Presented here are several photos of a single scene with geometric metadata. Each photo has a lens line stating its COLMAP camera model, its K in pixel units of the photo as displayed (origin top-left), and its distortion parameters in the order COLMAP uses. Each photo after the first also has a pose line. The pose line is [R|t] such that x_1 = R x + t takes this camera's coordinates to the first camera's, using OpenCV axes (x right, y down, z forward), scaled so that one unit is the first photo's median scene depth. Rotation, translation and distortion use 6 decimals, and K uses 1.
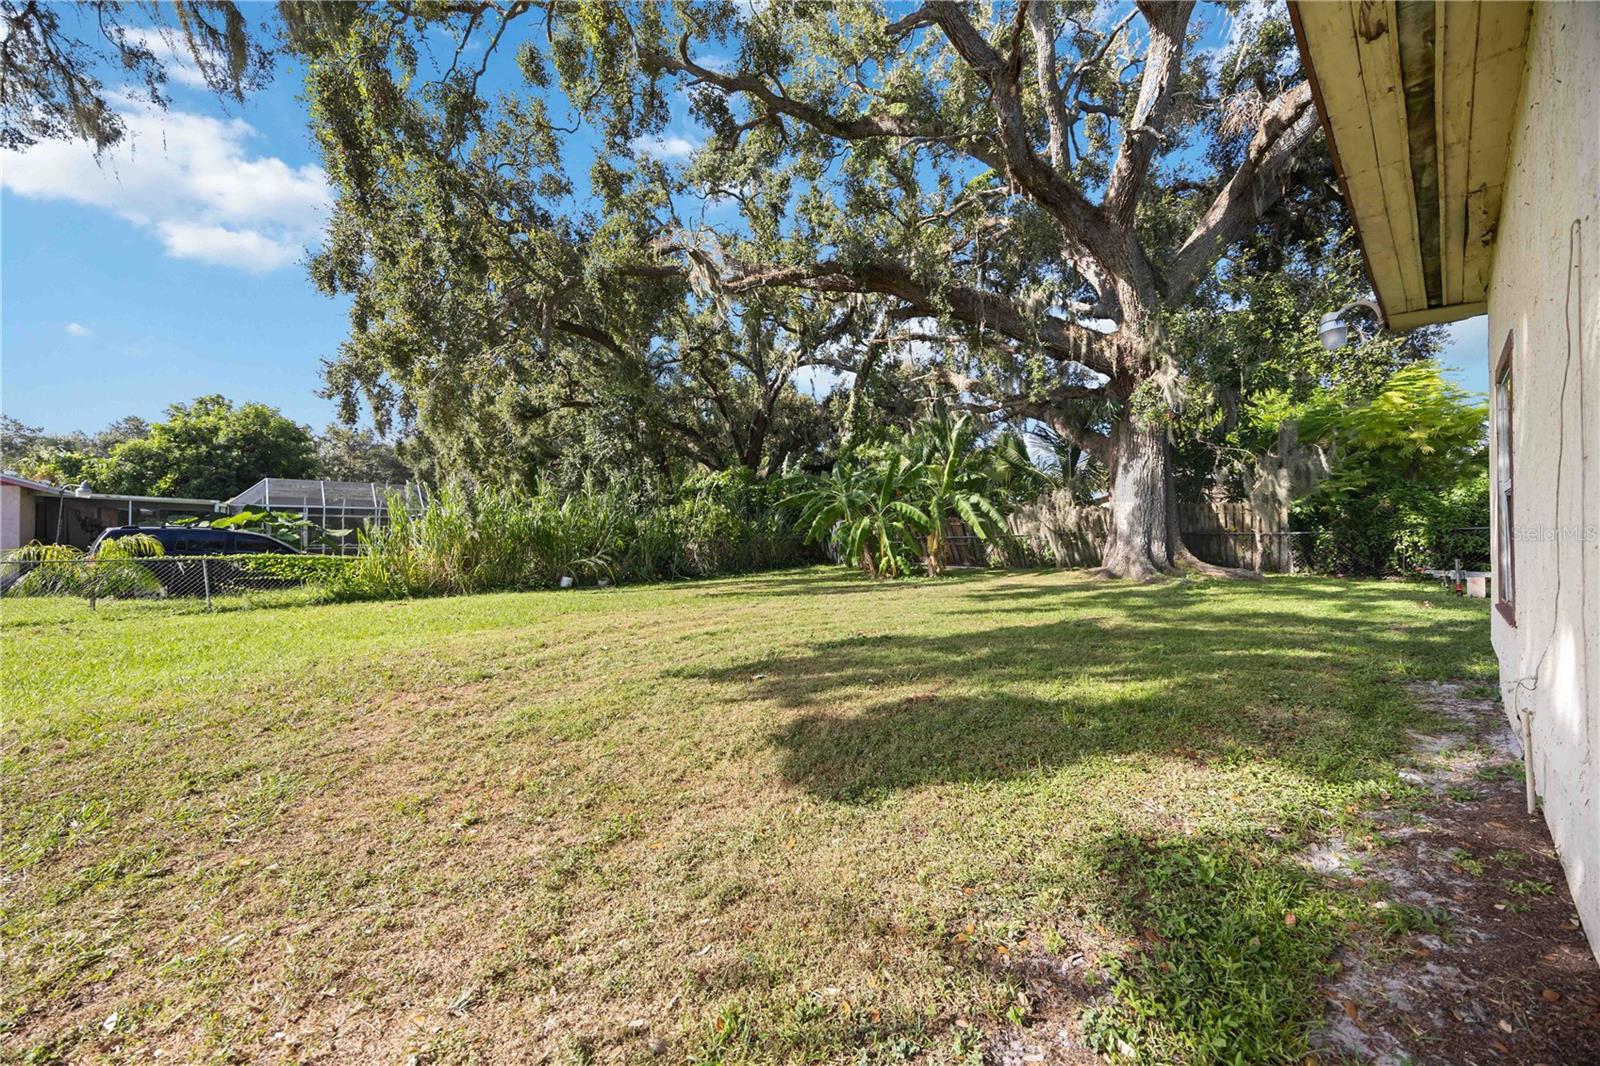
lens RADIAL K [[615.9, 0, 807.8], [0, 615.9, 528.9], [0, 0, 1]] dist [0.001906, -0.000597]
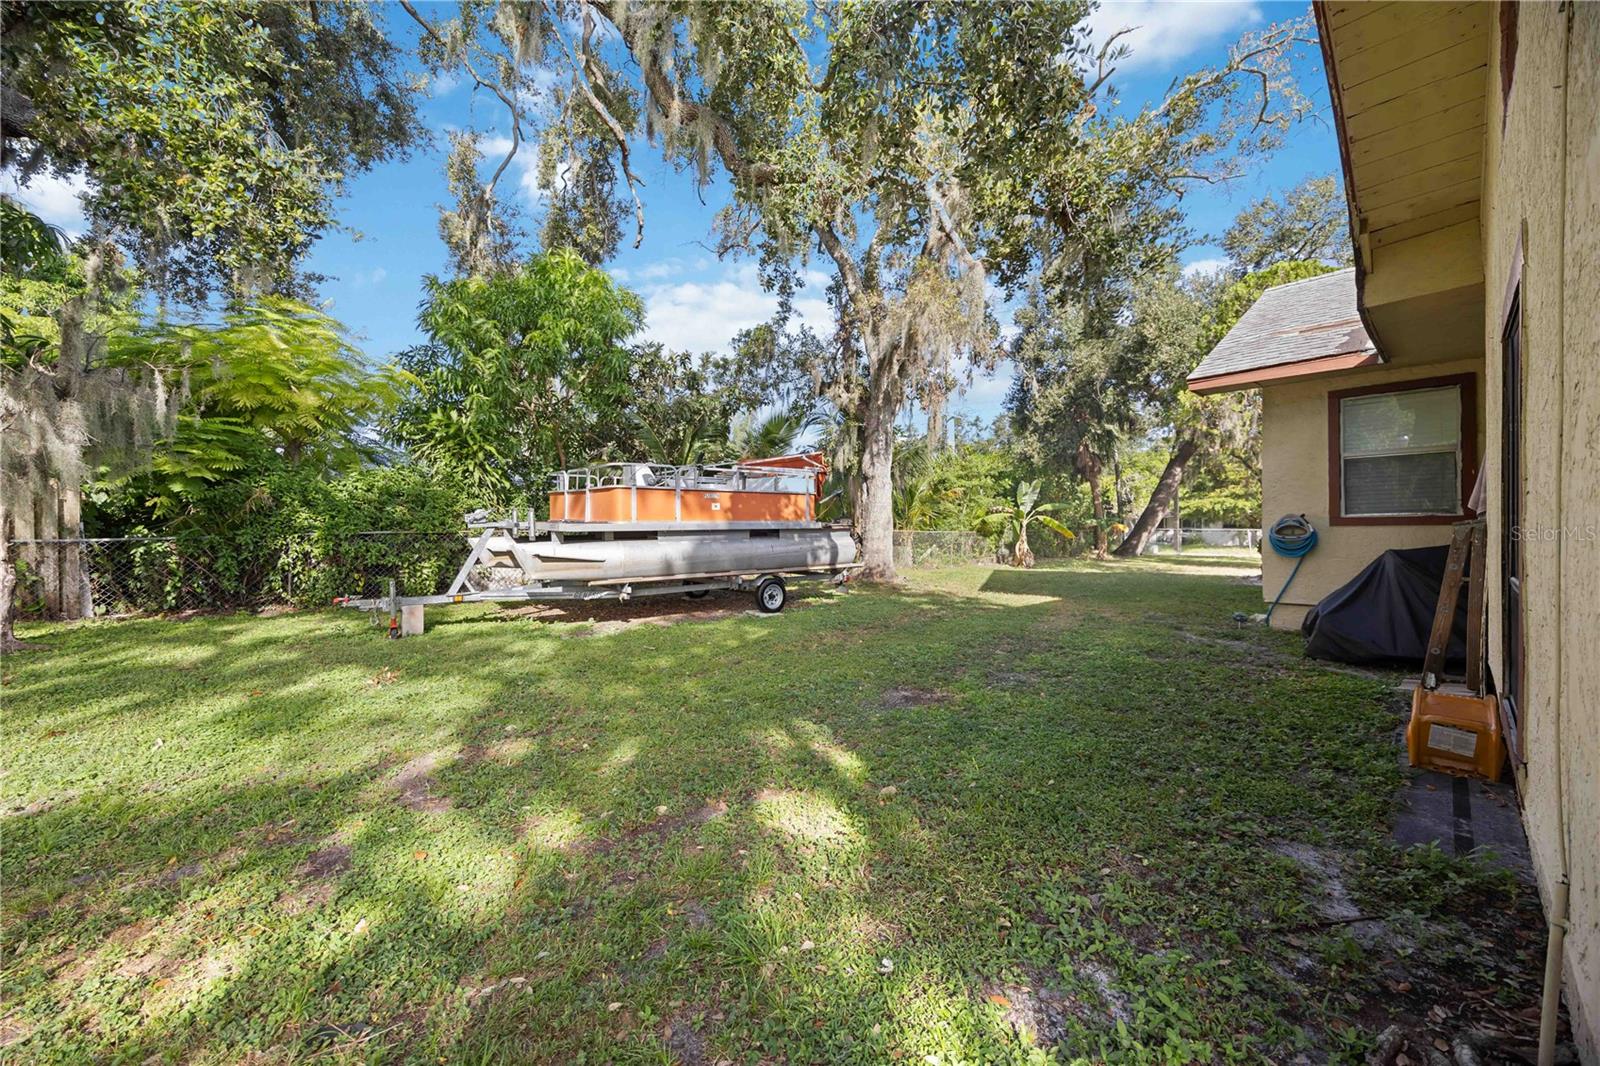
lens RADIAL K [[615.9, 0, 794.7], [0, 615.9, 527.8], [0, 0, 1]] dist [0.001906, -0.000597]
pose [[0.047815, 0.004433, 0.998846, 0.323437], [-0.002677, 0.999987, -0.004310, -0.004266], [-0.998853, -0.002467, 0.047826, 0.419301]]
